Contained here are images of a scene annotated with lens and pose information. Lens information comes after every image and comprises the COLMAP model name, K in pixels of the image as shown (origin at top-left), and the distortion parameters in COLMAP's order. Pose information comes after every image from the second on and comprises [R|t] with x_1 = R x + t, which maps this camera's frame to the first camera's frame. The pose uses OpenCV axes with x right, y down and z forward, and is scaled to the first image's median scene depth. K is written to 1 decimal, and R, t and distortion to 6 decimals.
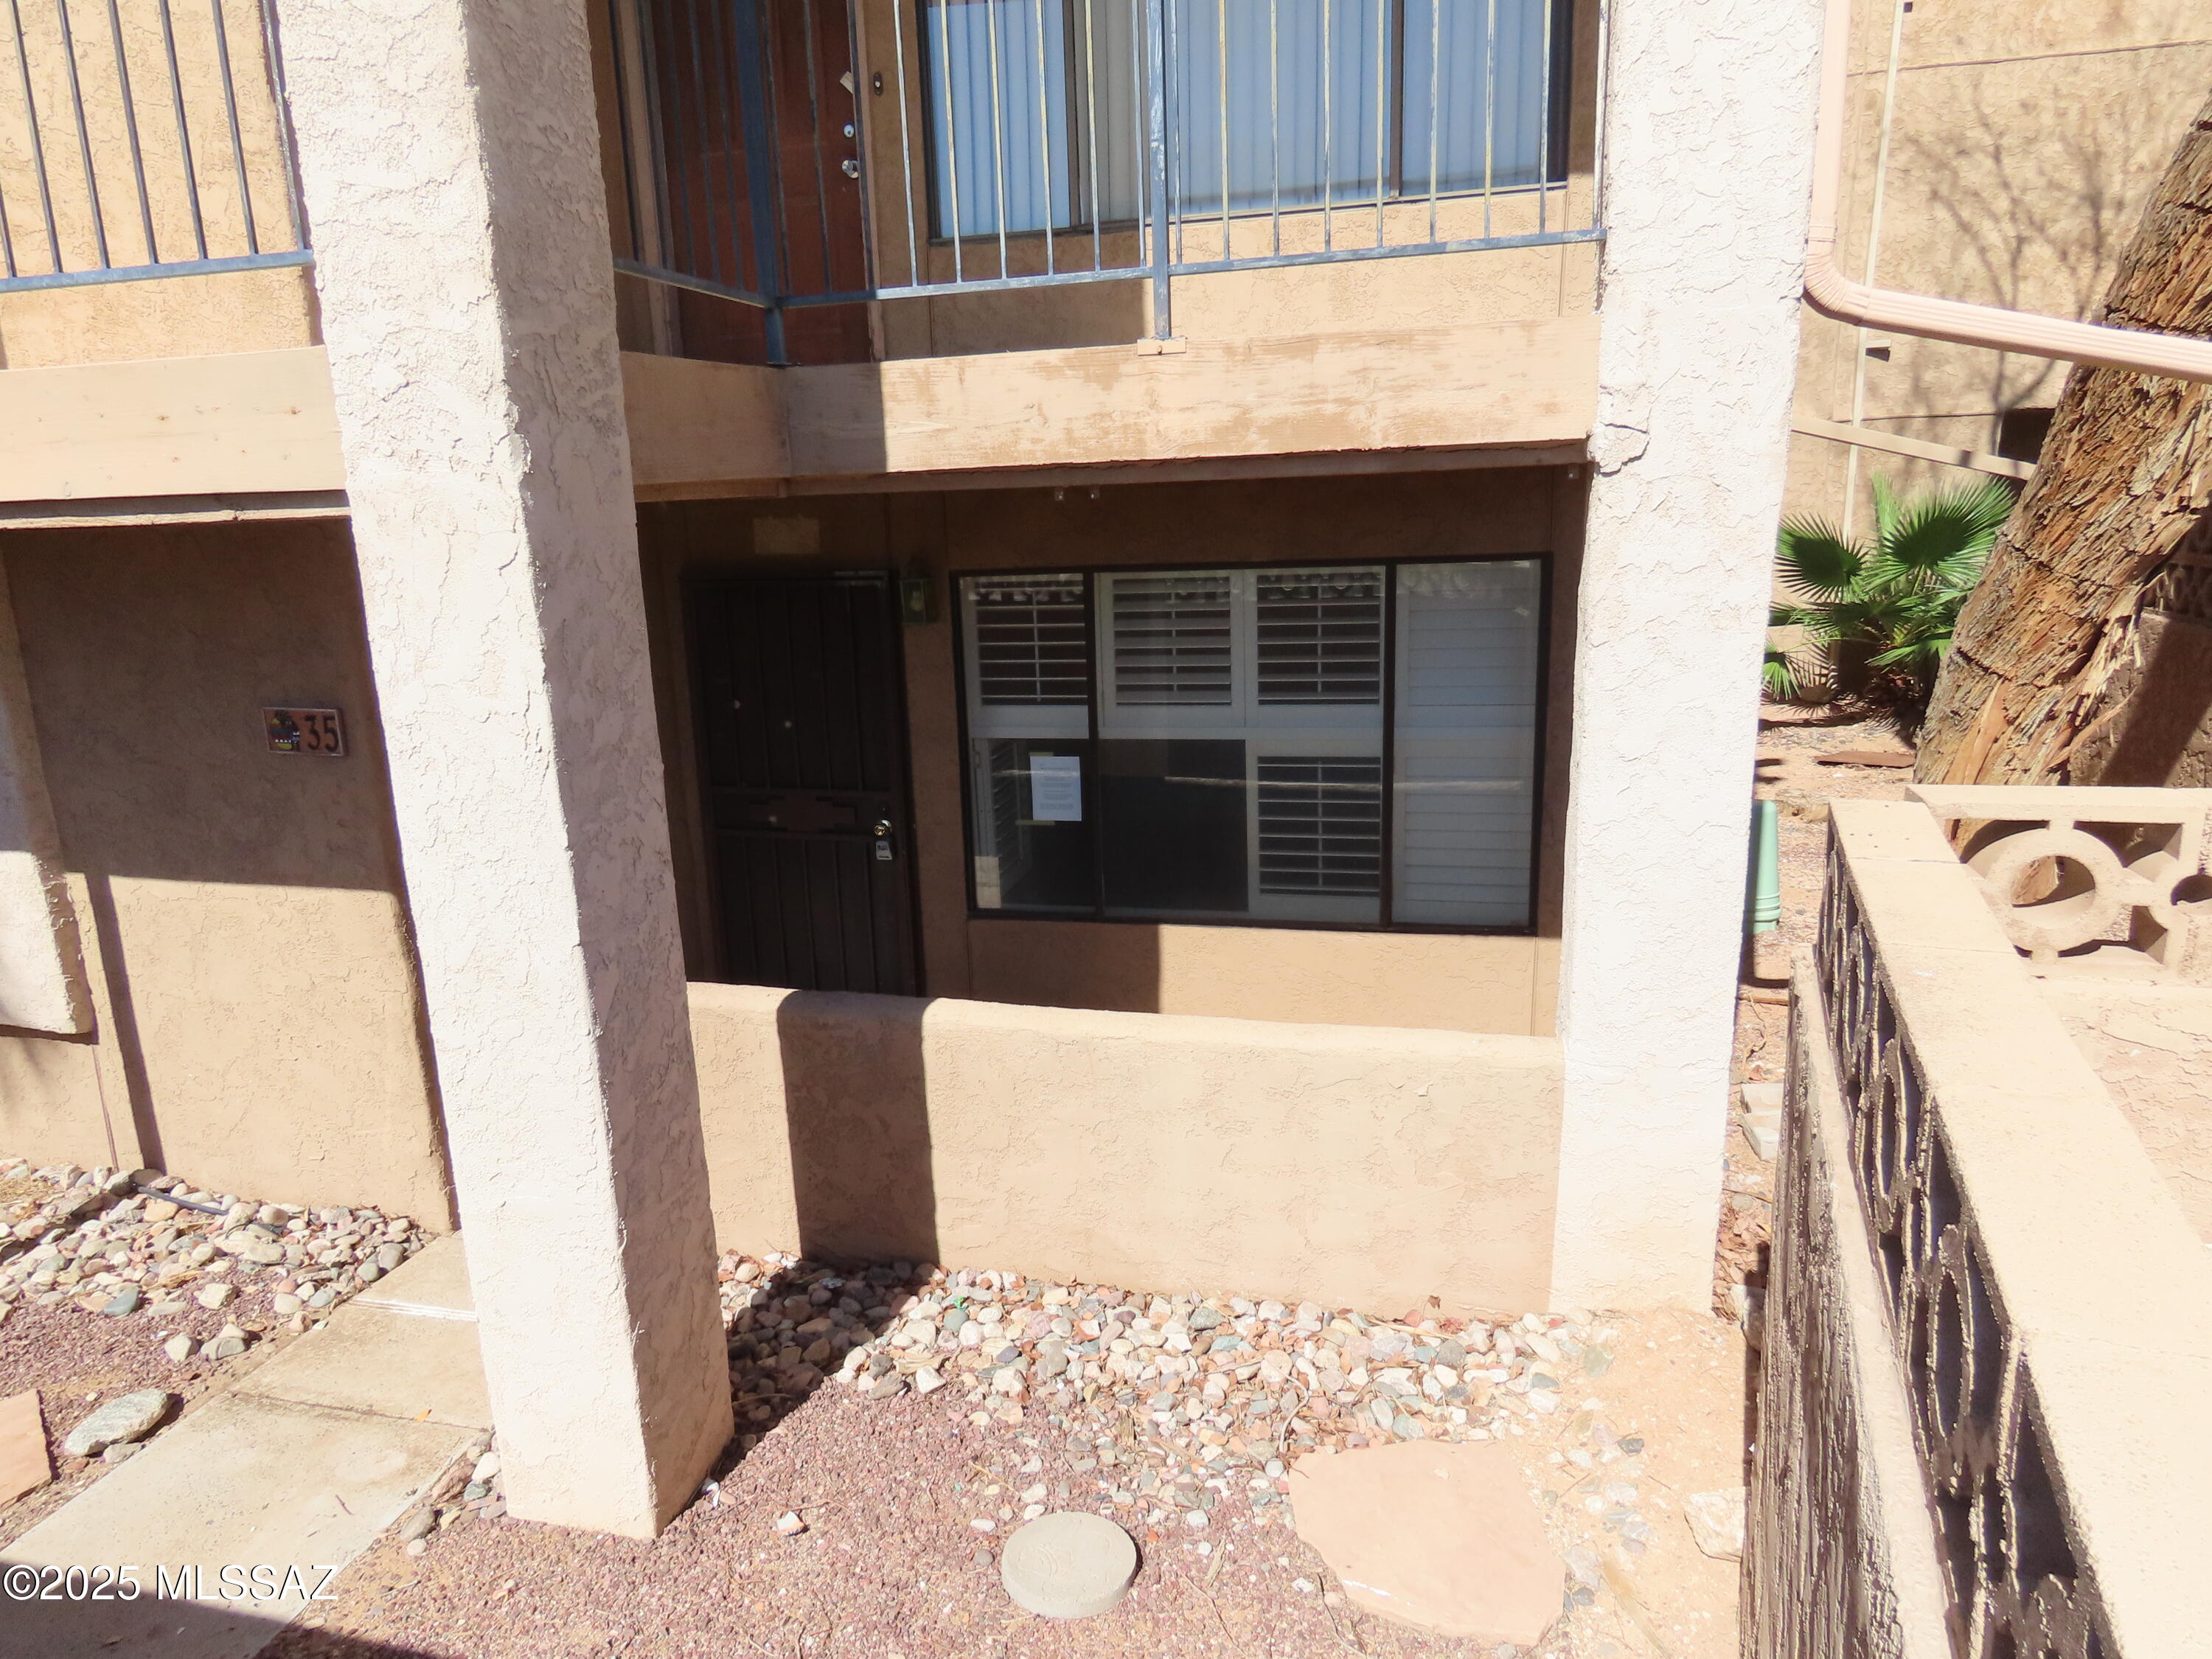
lens RADIAL K [[1417.0, 0, 1085.2], [0, 1417.0, 830.1], [0, 0, 1]] dist [0.015351, -0.005691]
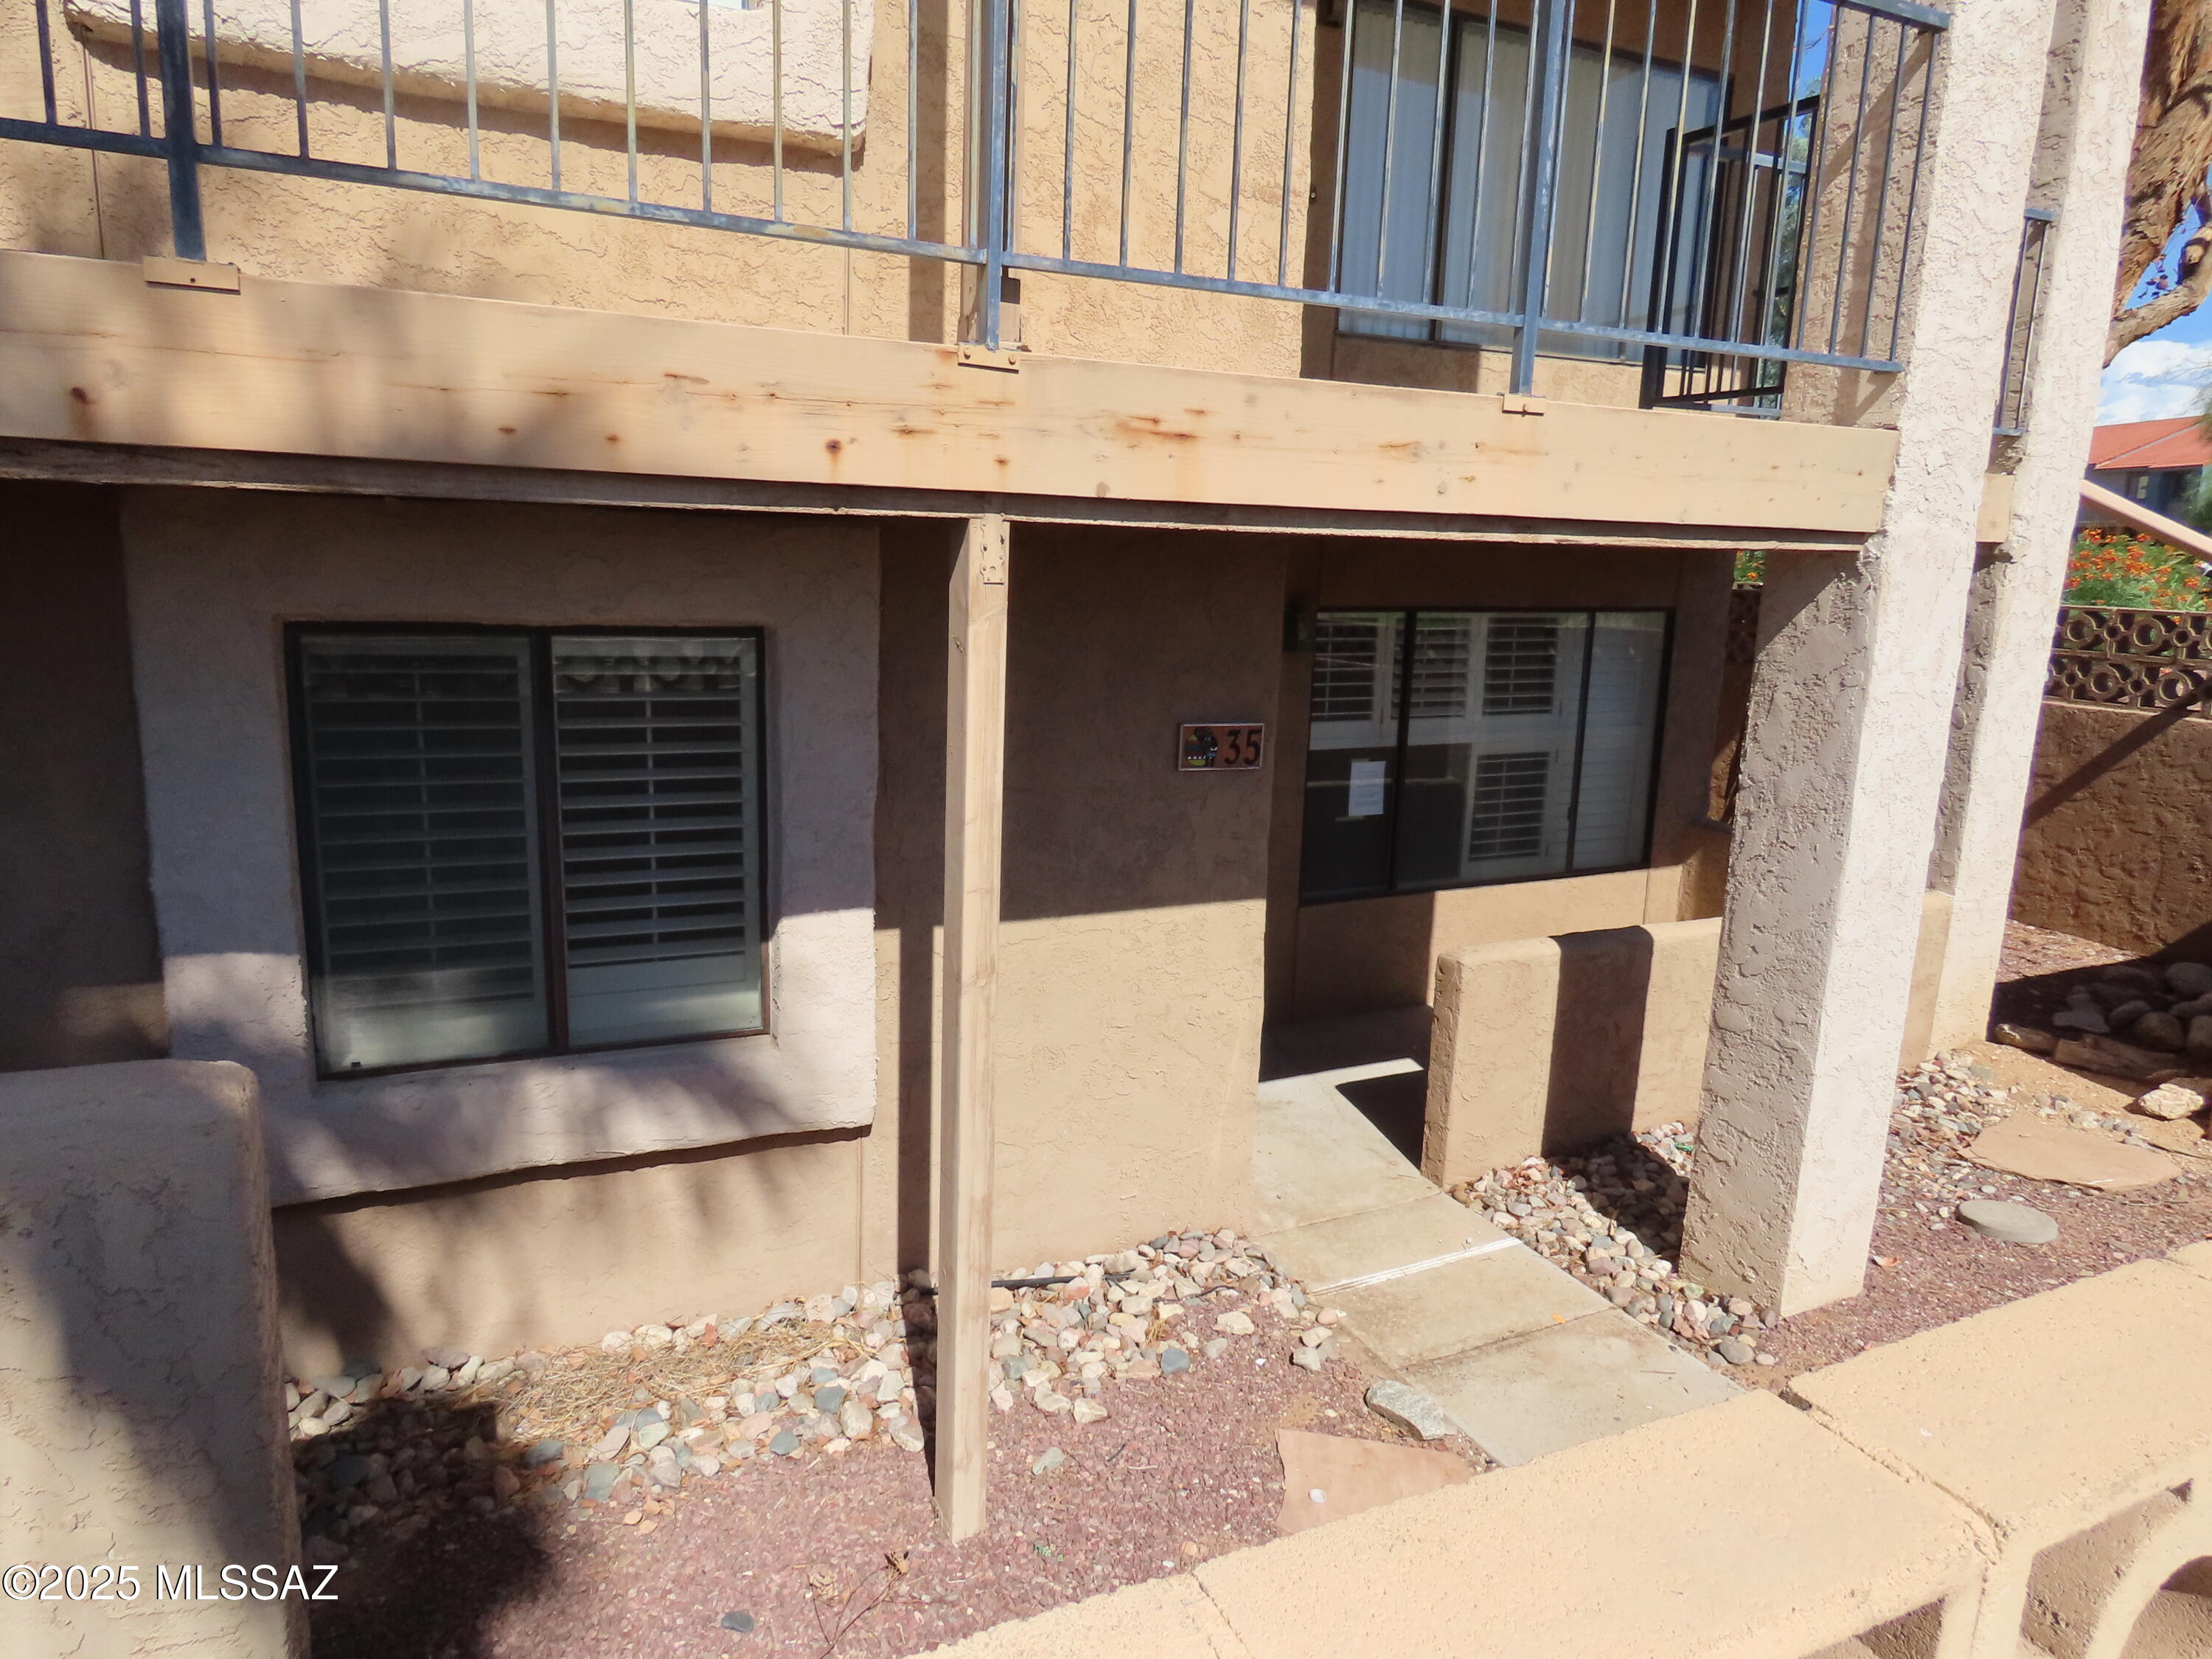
lens RADIAL K [[1417.0, 0, 1122.1], [0, 1417.0, 838.4], [0, 0, 1]] dist [0.015351, -0.005691]
pose [[0.752904, -0.075550, 0.653780, -1.430343], [0.098358, 0.995150, 0.001727, -0.014833], [-0.650739, 0.063005, 0.756683, 0.326302]]
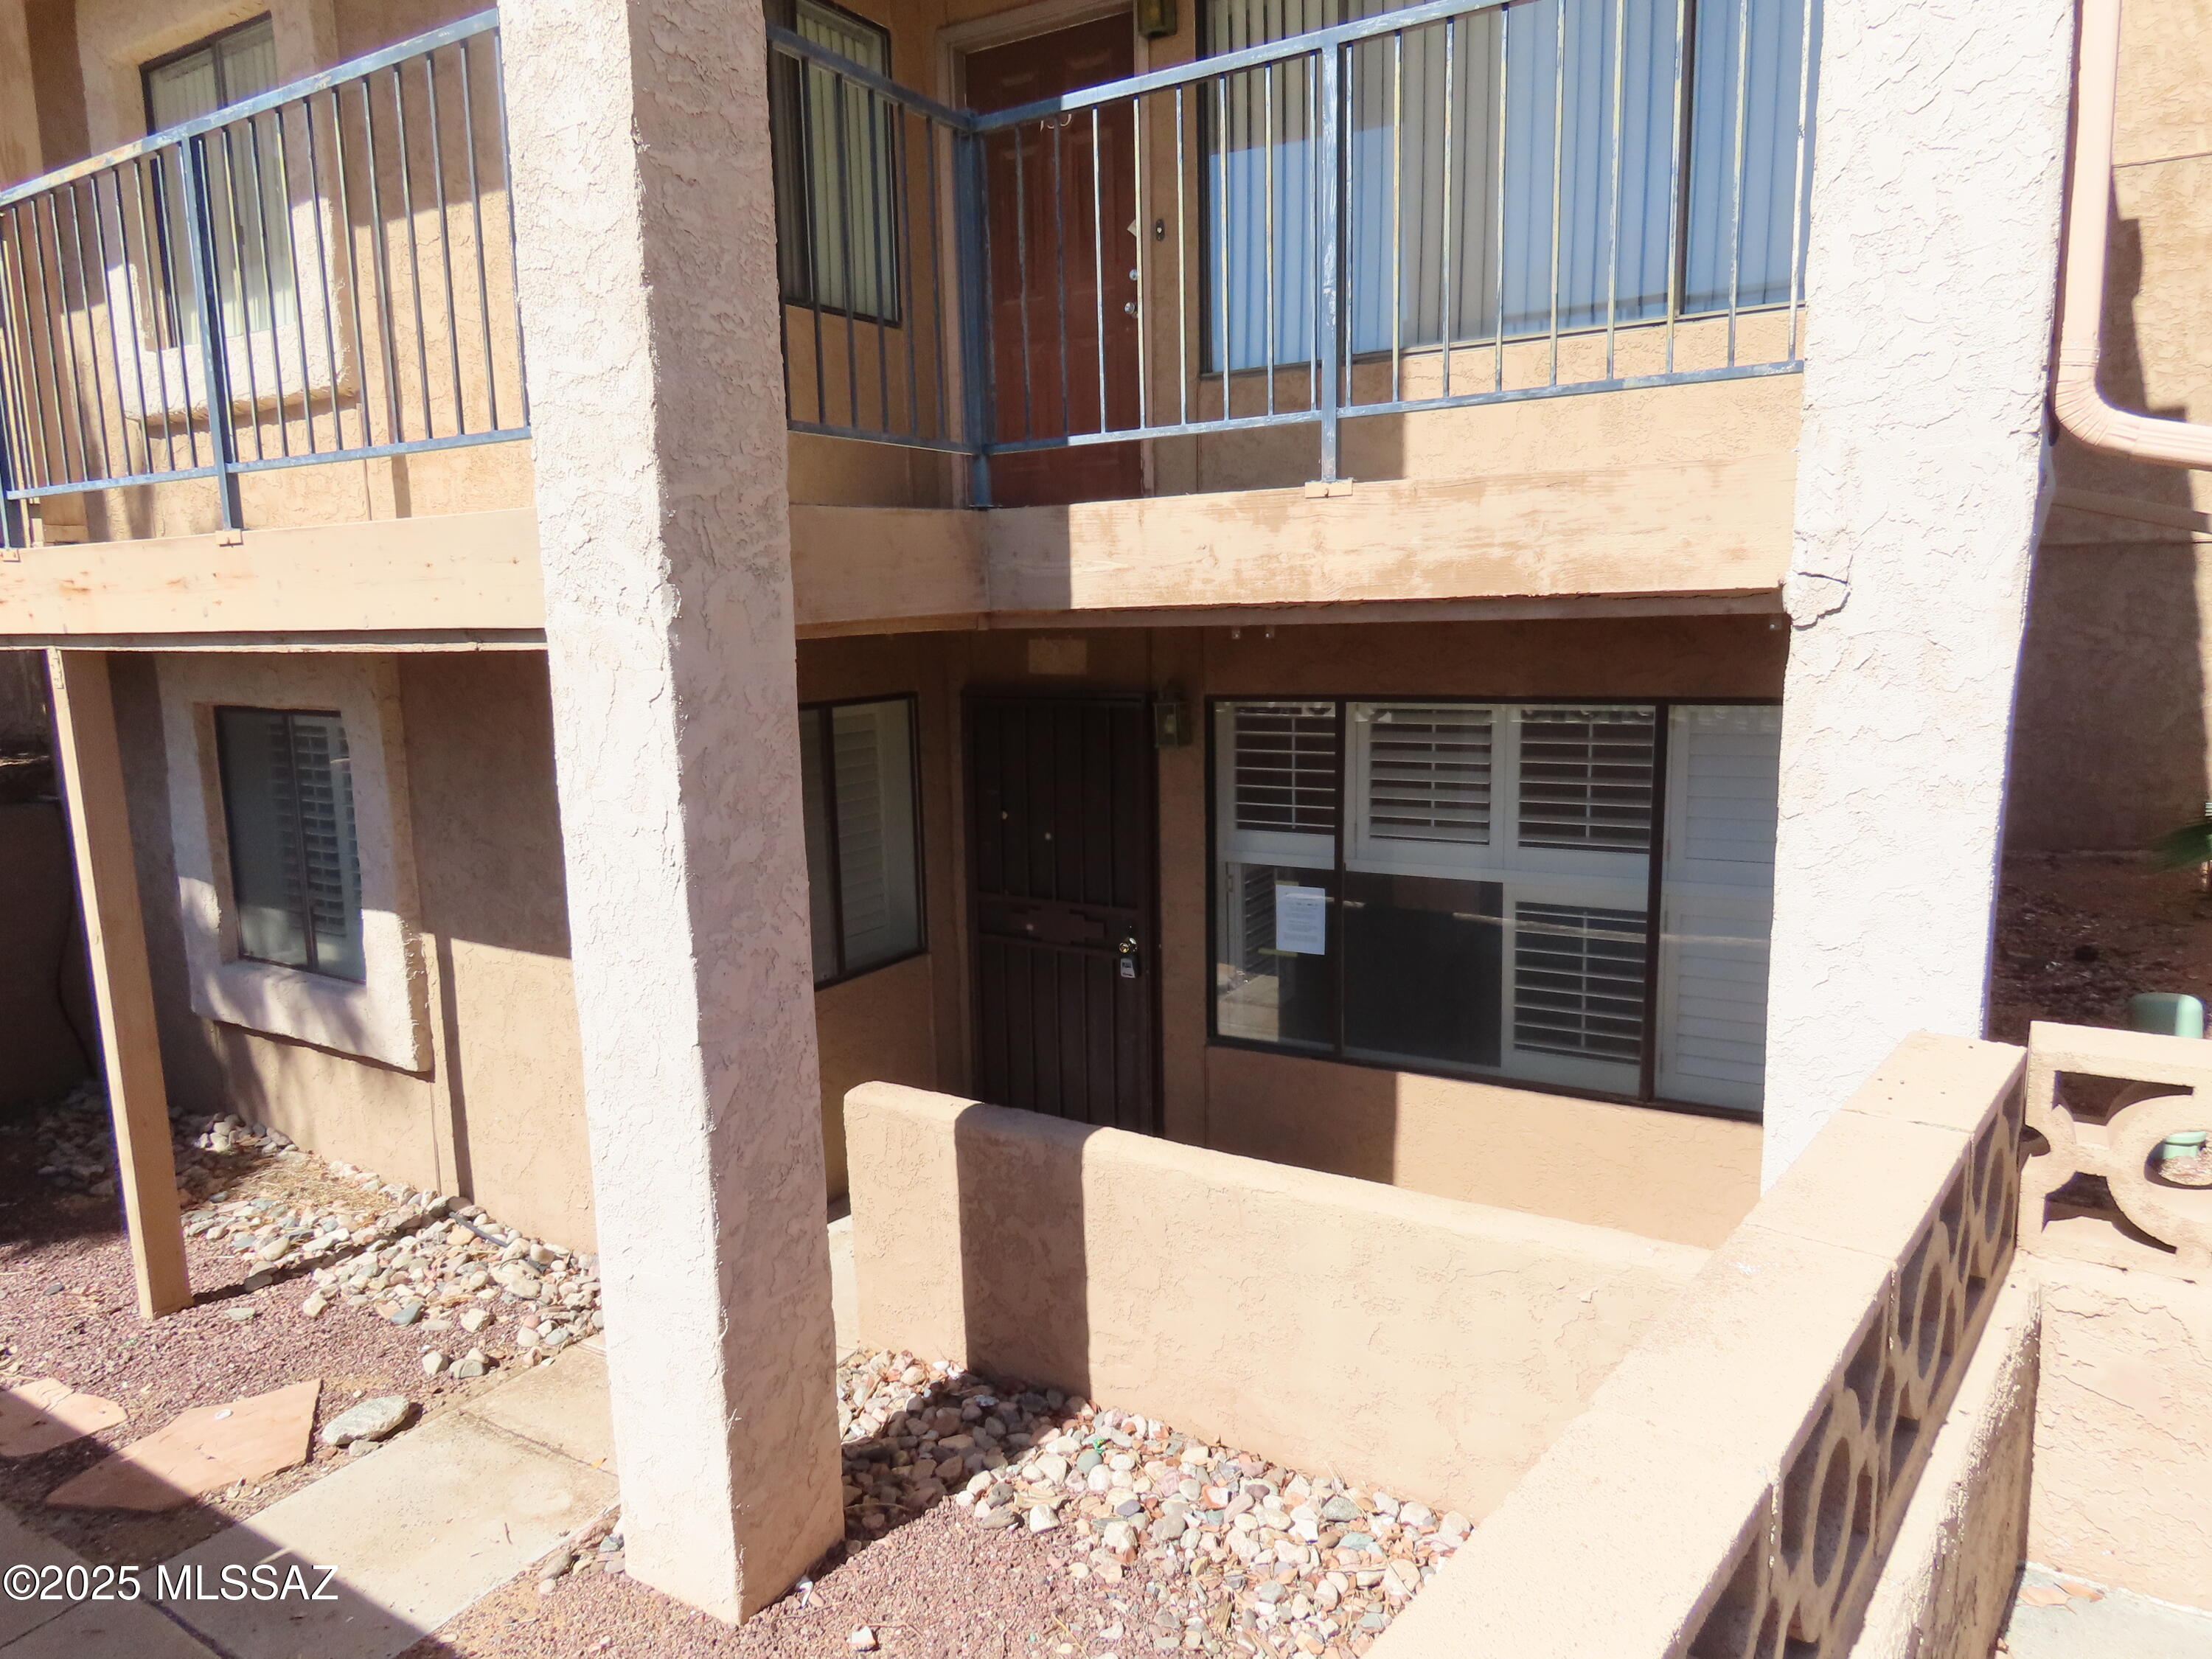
lens RADIAL K [[1443.2, 0, 1087.4], [0, 1443.2, 836.5], [0, 0, 1]] dist [0.027109, -0.013215]
pose [[0.957171, 0.058160, -0.283621, 0.172481], [-0.077005, 0.995471, -0.055744, -0.029033], [0.279095, 0.075197, 0.957315, 0.010651]]
